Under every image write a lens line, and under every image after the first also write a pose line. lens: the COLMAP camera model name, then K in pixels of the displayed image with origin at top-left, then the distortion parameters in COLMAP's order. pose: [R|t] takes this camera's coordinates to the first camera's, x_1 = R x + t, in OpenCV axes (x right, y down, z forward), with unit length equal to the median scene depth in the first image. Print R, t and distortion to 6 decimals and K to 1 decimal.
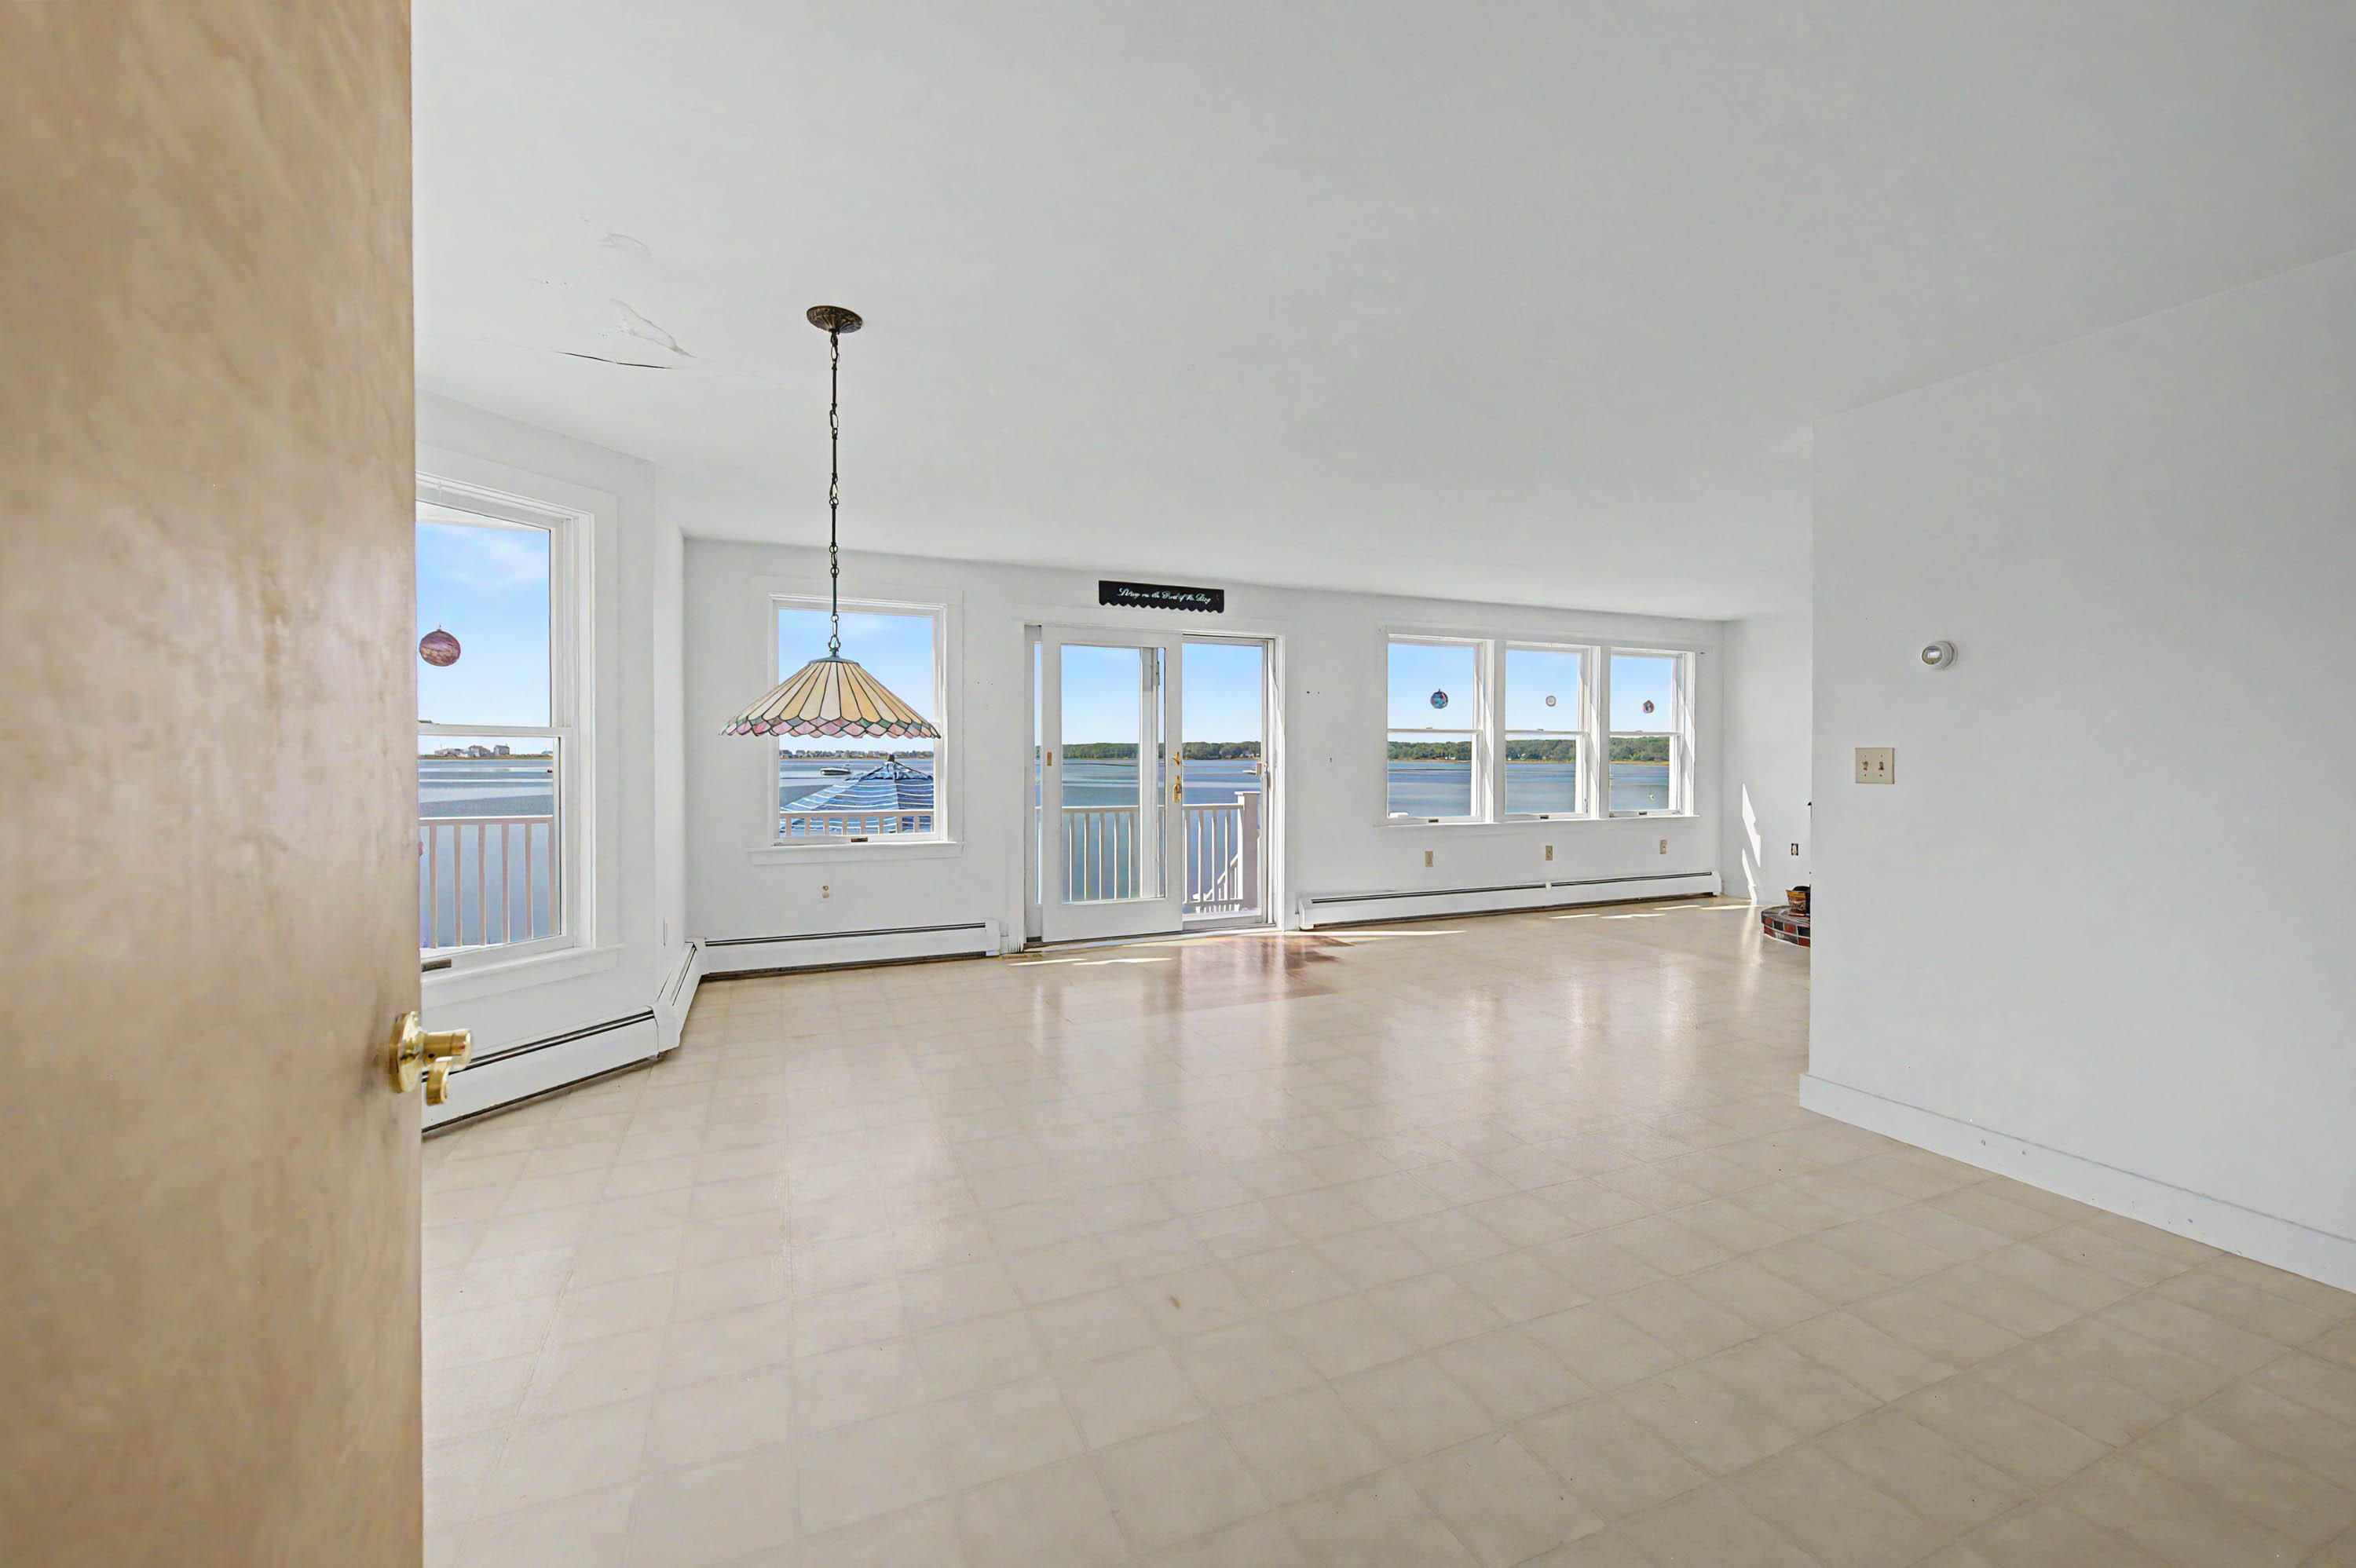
lens RADIAL K [[926.4, 0, 1223.3], [0, 926.4, 769.2], [0, 0, 1]] dist [0.000049, -0.000002]
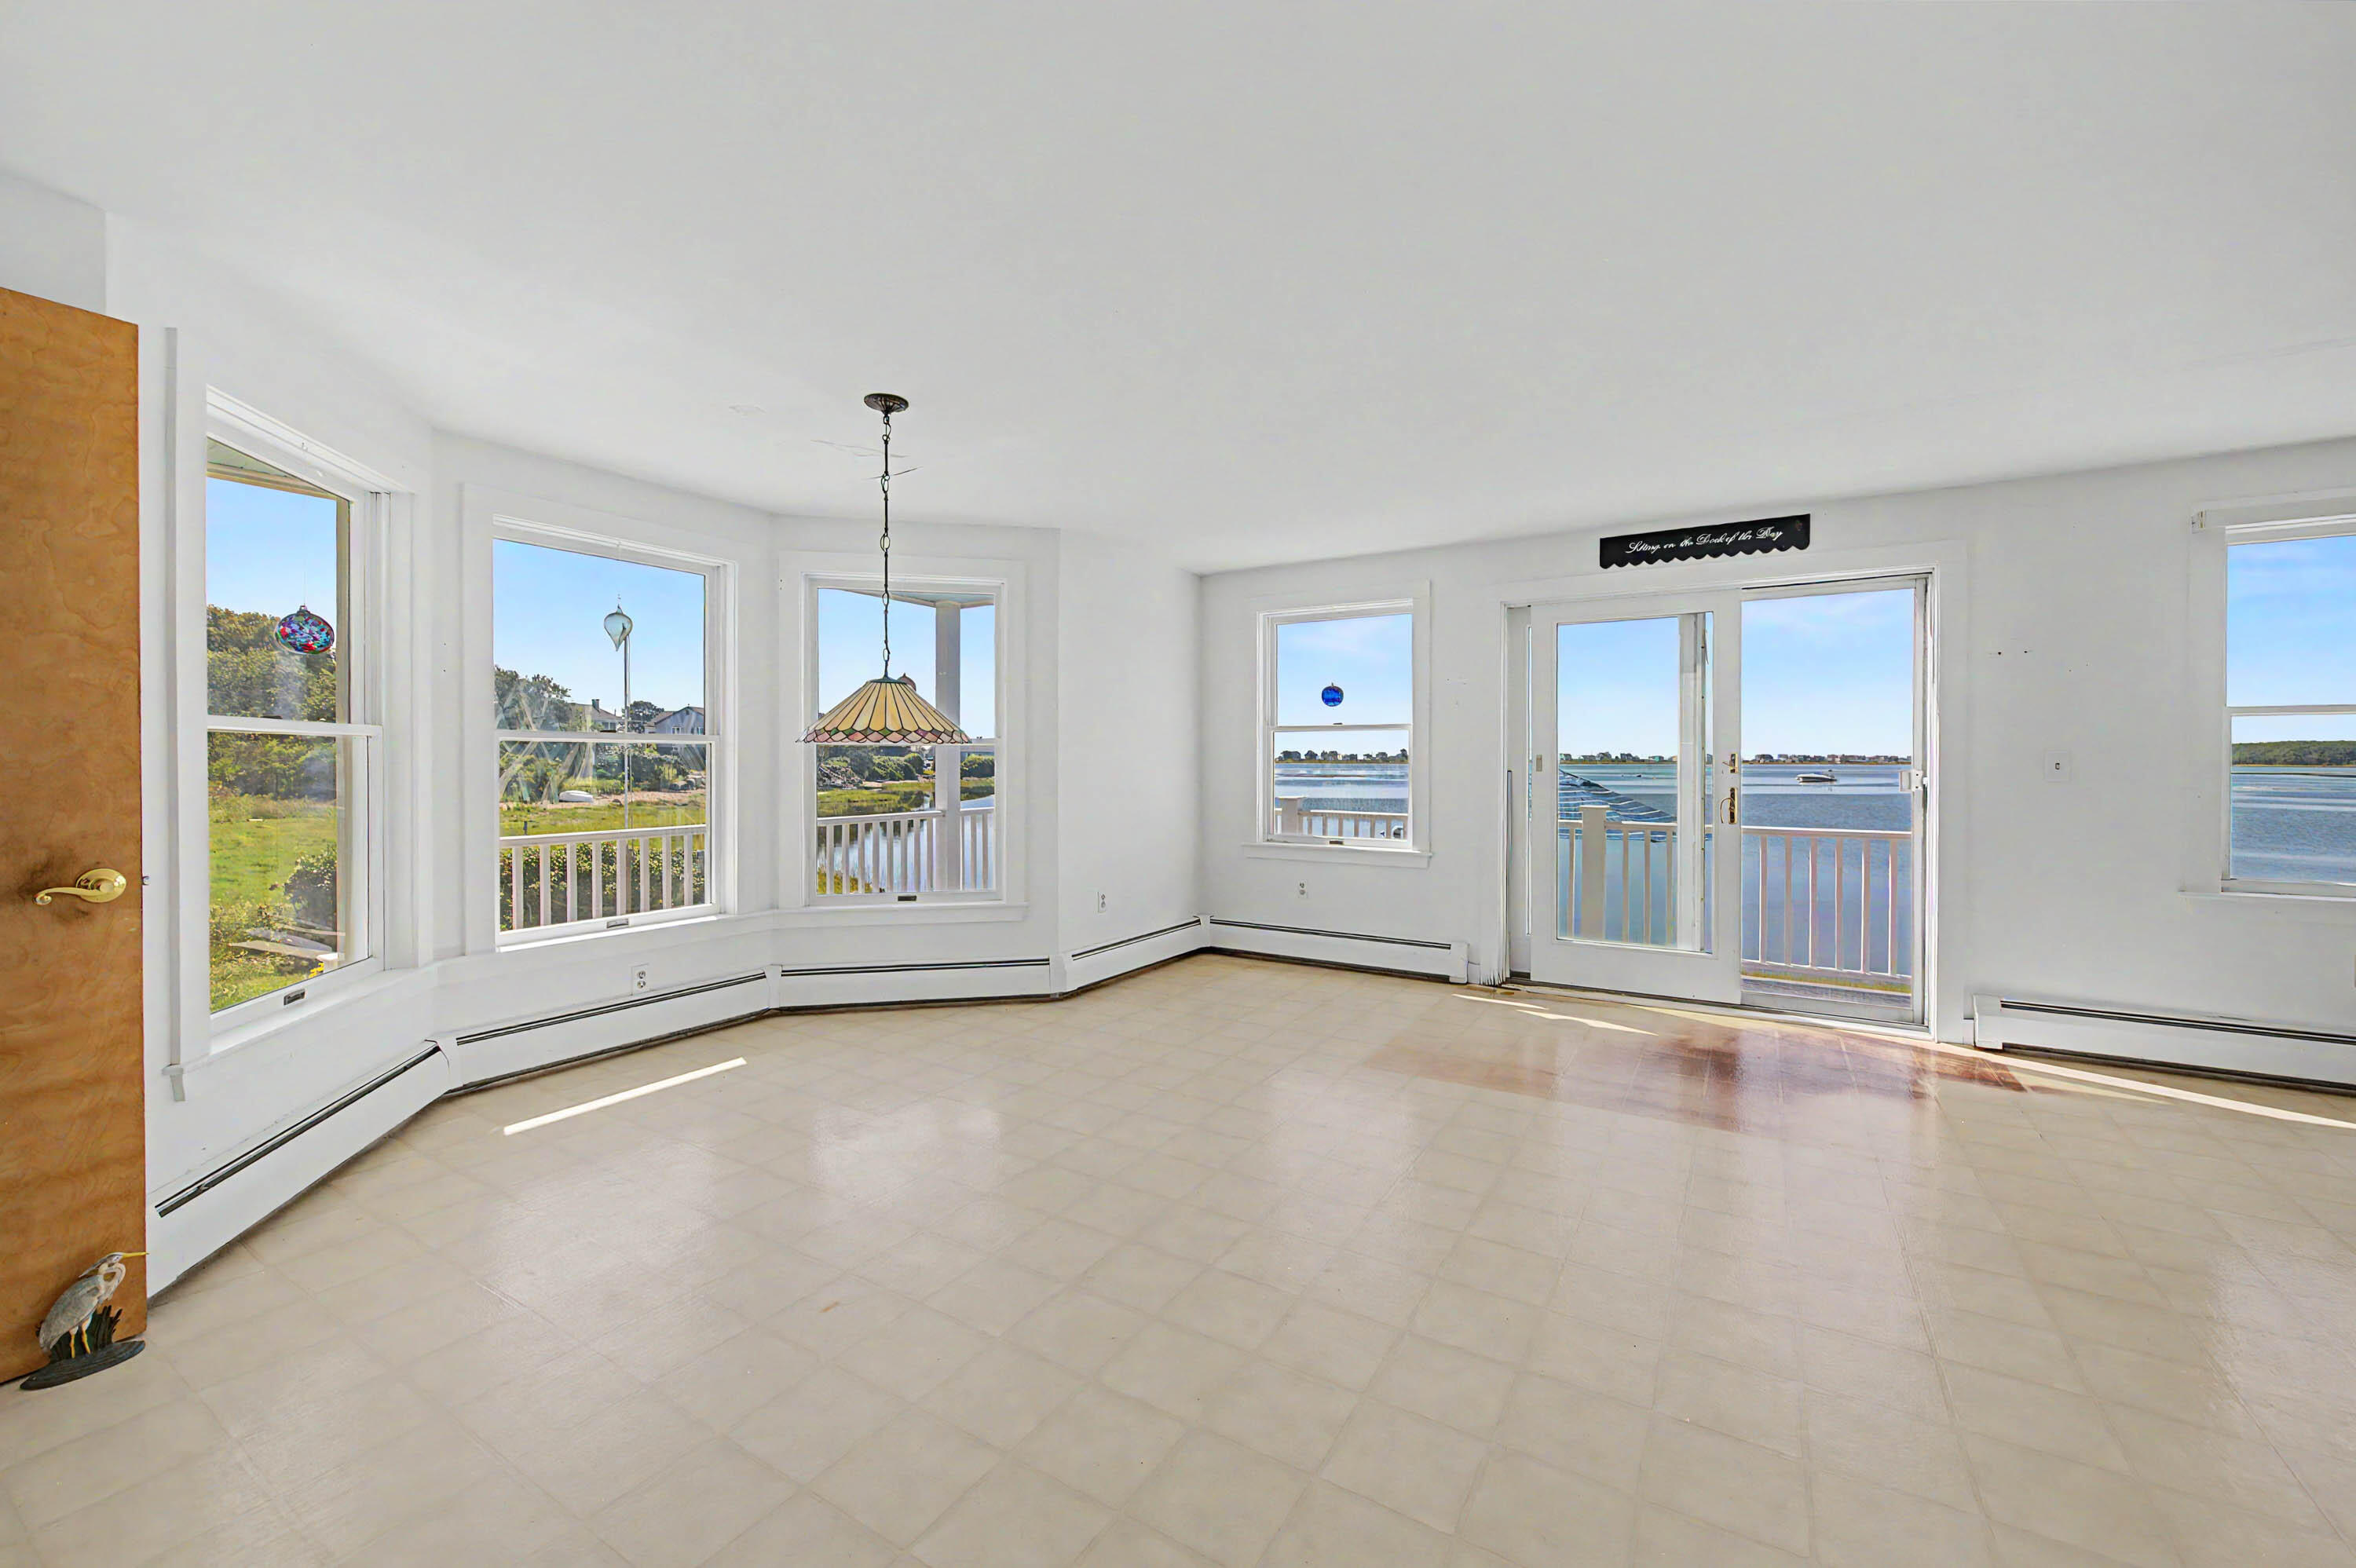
lens RADIAL K [[927.6, 0, 1175.3], [0, 927.6, 769.5], [0, 0, 1]] dist [-0.003241, -0.000445]
pose [[0.557214, 0.008457, -0.830326, 0.323100], [-0.011625, 0.999930, 0.002383, -0.003911], [0.830287, 0.008325, 0.557273, 0.256915]]
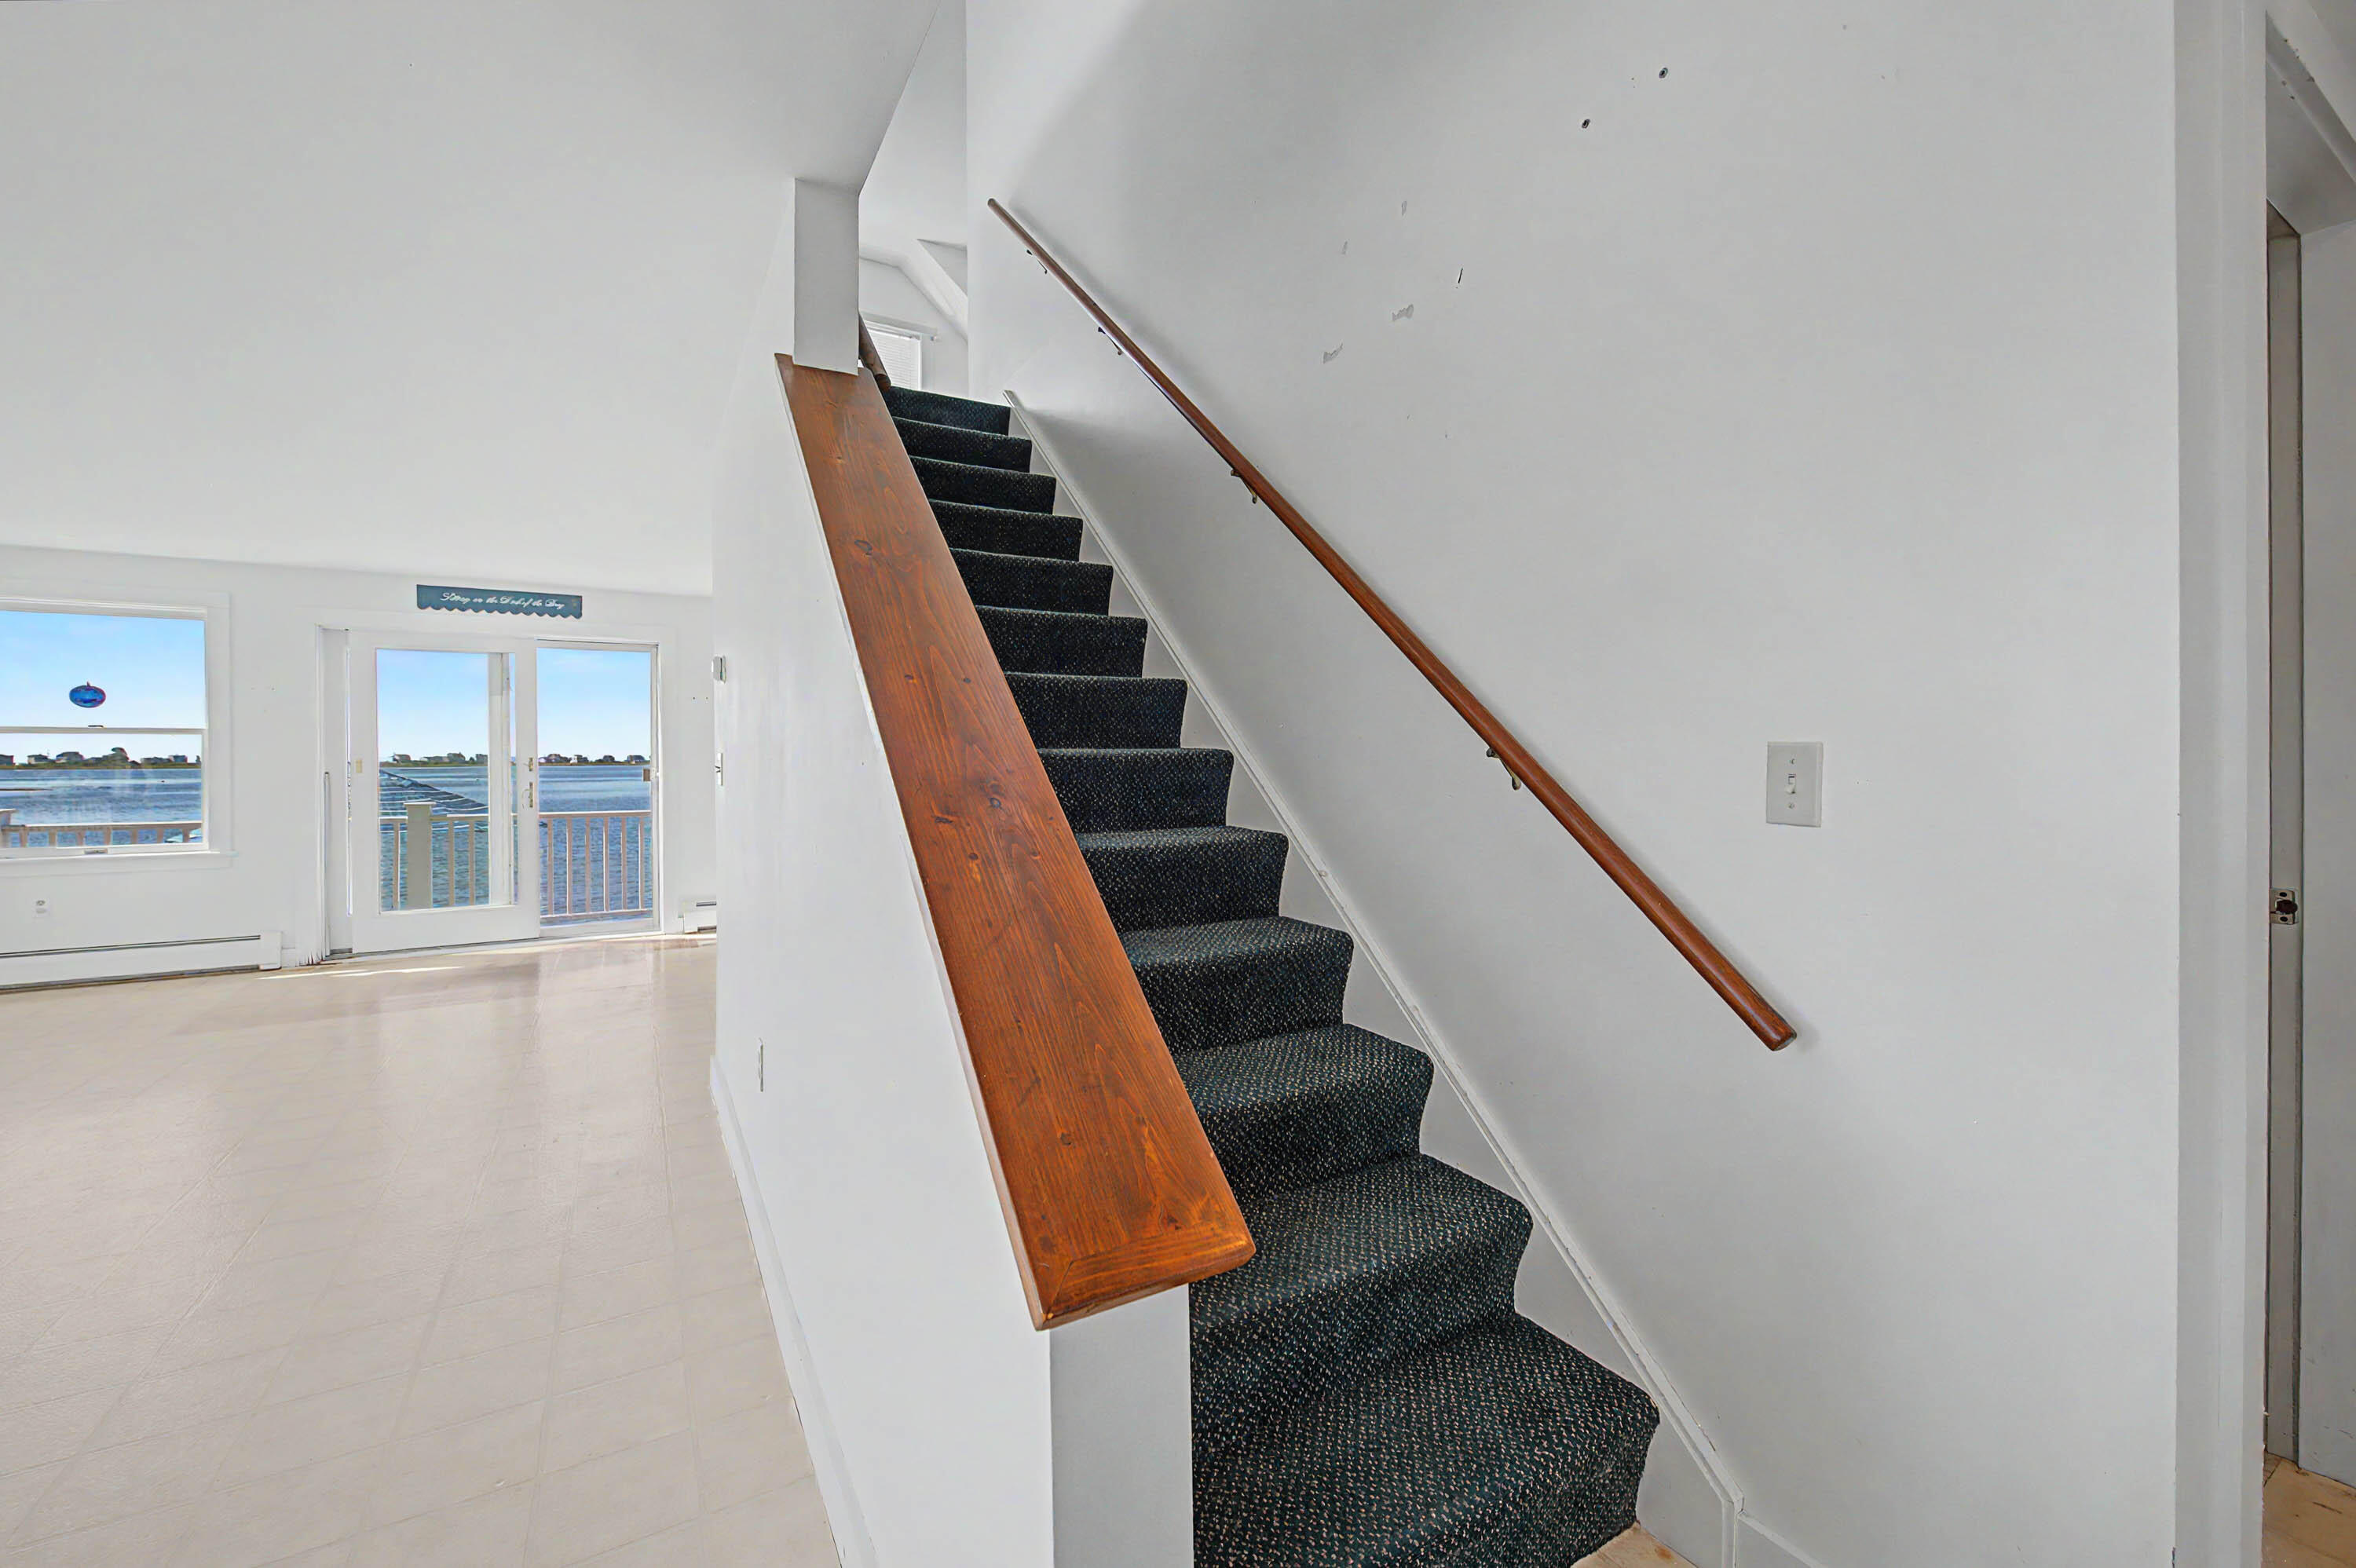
lens RADIAL K [[927.6, 0, 1175.3], [0, 927.6, 769.5], [0, 0, 1]] dist [-0.003241, -0.000445]
pose [[0.993544, -0.005565, 0.113313, 0.553393], [0.005929, 0.999978, -0.002880, 0.000319], [-0.113294, 0.003533, 0.993555, -0.067446]]
